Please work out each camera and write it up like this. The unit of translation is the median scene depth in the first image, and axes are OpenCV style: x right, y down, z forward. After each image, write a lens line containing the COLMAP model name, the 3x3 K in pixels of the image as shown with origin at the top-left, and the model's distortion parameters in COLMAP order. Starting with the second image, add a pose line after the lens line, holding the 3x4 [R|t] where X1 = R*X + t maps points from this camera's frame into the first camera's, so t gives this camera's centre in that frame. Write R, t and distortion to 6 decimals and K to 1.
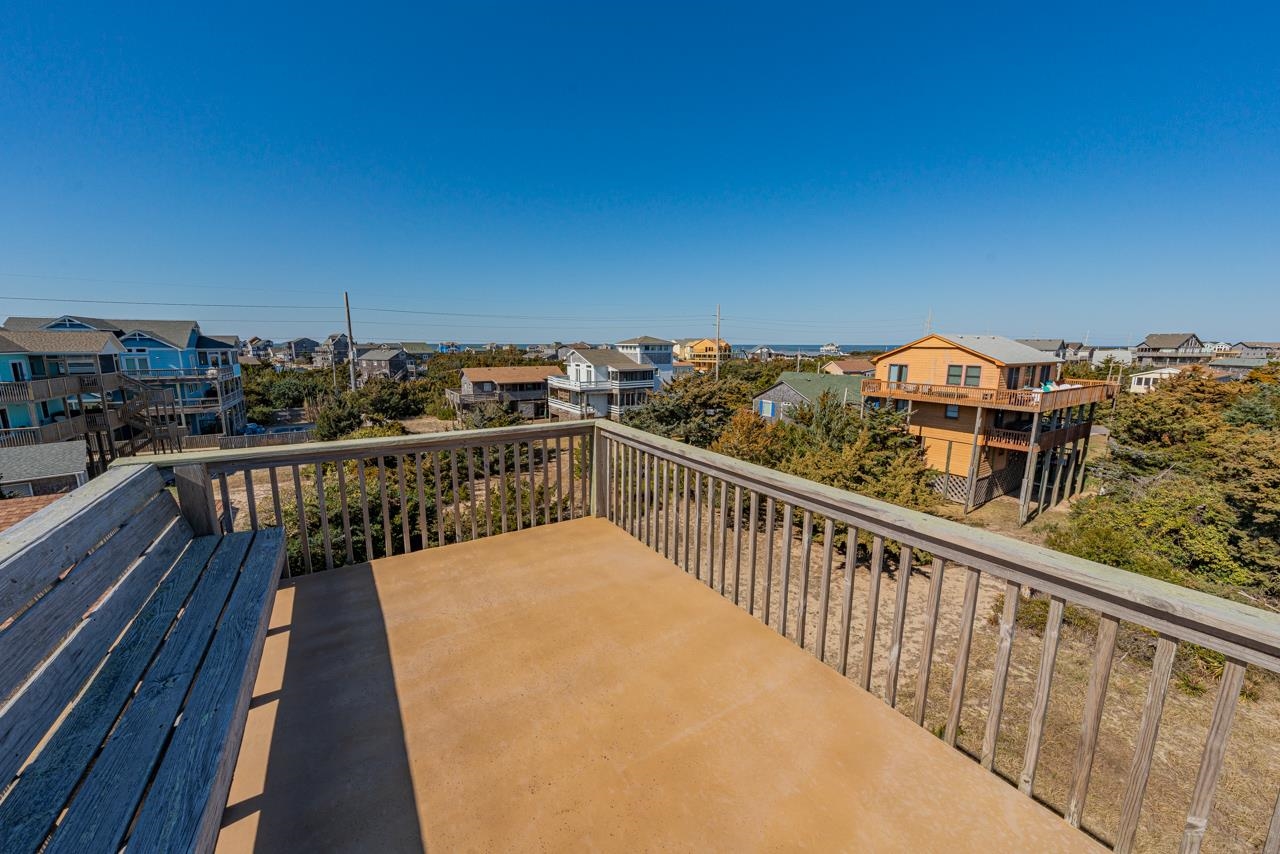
lens RADIAL K [[456.6, 0, 636.0], [0, 456.6, 426.3], [0, 0, 1]] dist [-0.001426, 0.000185]
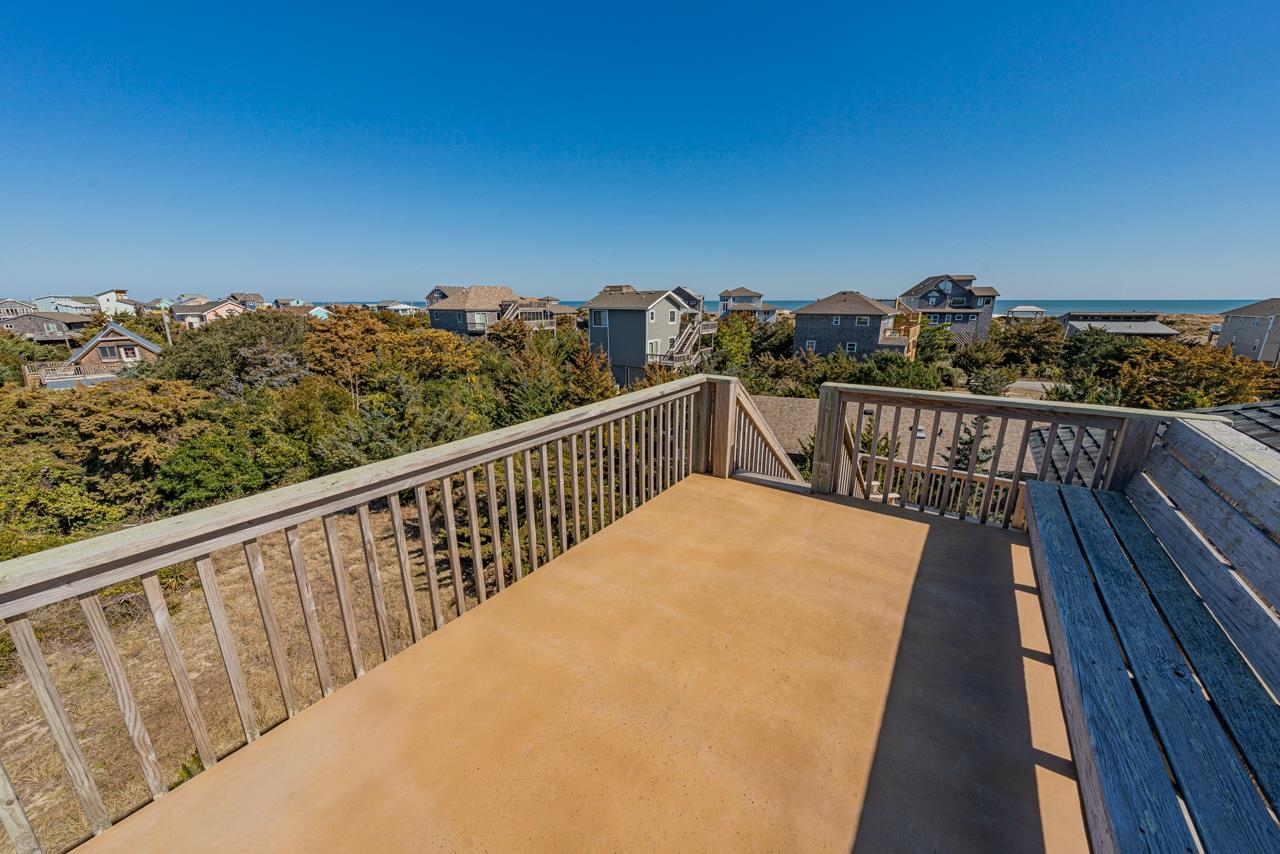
lens RADIAL K [[456.6, 0, 630.0], [0, 456.6, 423.4], [0, 0, 1]] dist [-0.001426, 0.000185]
pose [[-0.360460, -0.240832, 0.901148, -0.077301], [0.164538, 0.934529, 0.315568, -0.020831], [-0.918148, 0.262023, -0.297235, 0.120723]]
